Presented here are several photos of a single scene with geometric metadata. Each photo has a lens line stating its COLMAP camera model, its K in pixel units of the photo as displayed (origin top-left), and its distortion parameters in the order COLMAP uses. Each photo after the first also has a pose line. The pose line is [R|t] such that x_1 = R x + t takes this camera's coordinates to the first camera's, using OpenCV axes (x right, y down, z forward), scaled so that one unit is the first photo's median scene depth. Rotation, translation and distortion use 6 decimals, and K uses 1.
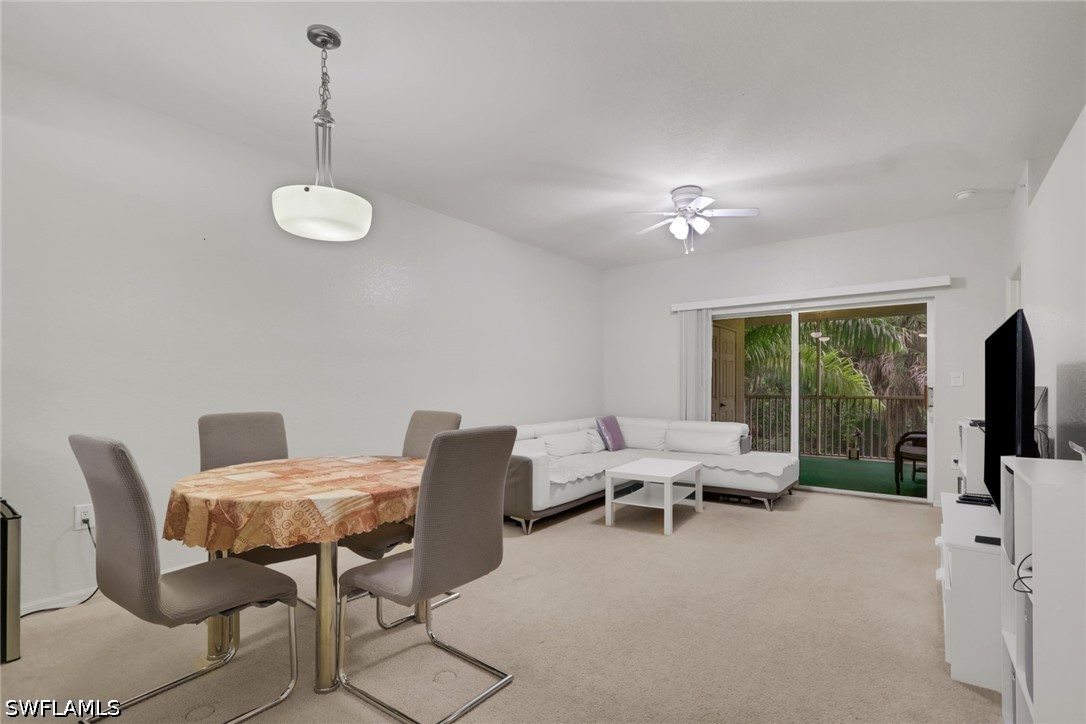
lens RADIAL K [[511.6, 0, 546.9], [0, 511.6, 388.7], [0, 0, 1]] dist [0.000762, -0.001785]
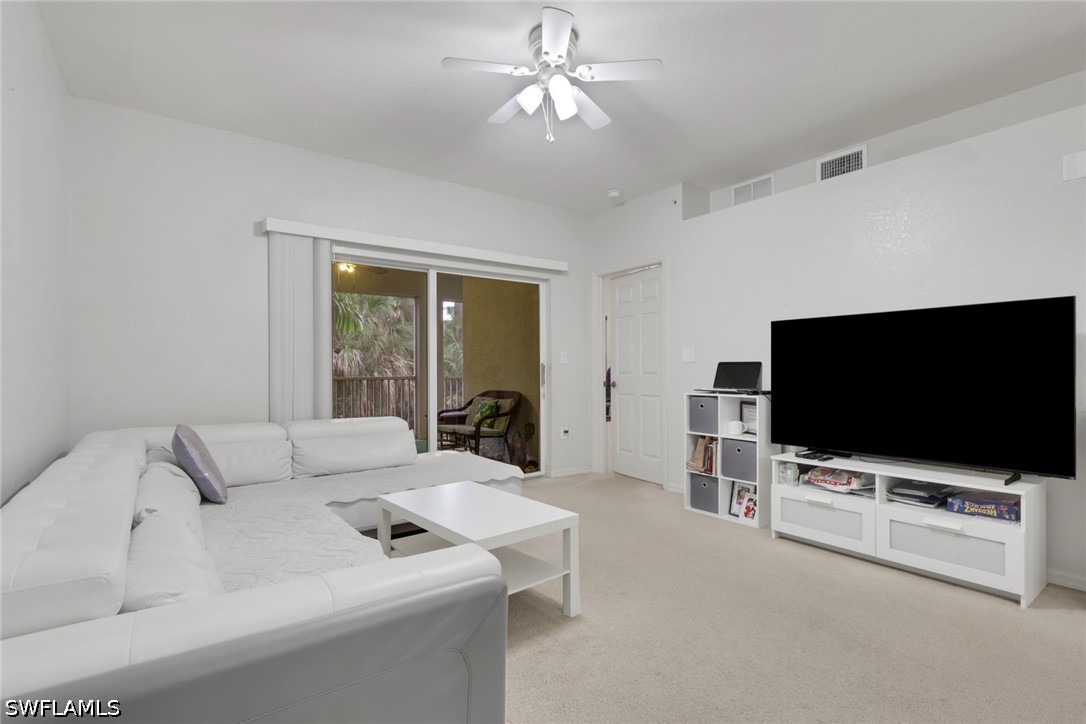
lens RADIAL K [[511.6, 0, 539.3], [0, 511.6, 368.7], [0, 0, 1]] dist [0.000762, -0.001785]
pose [[0.298916, -0.000721, 0.954279, -0.228090], [0.007111, 0.999974, -0.001472, 0.005639], [-0.954253, 0.007226, 0.298913, 0.609385]]
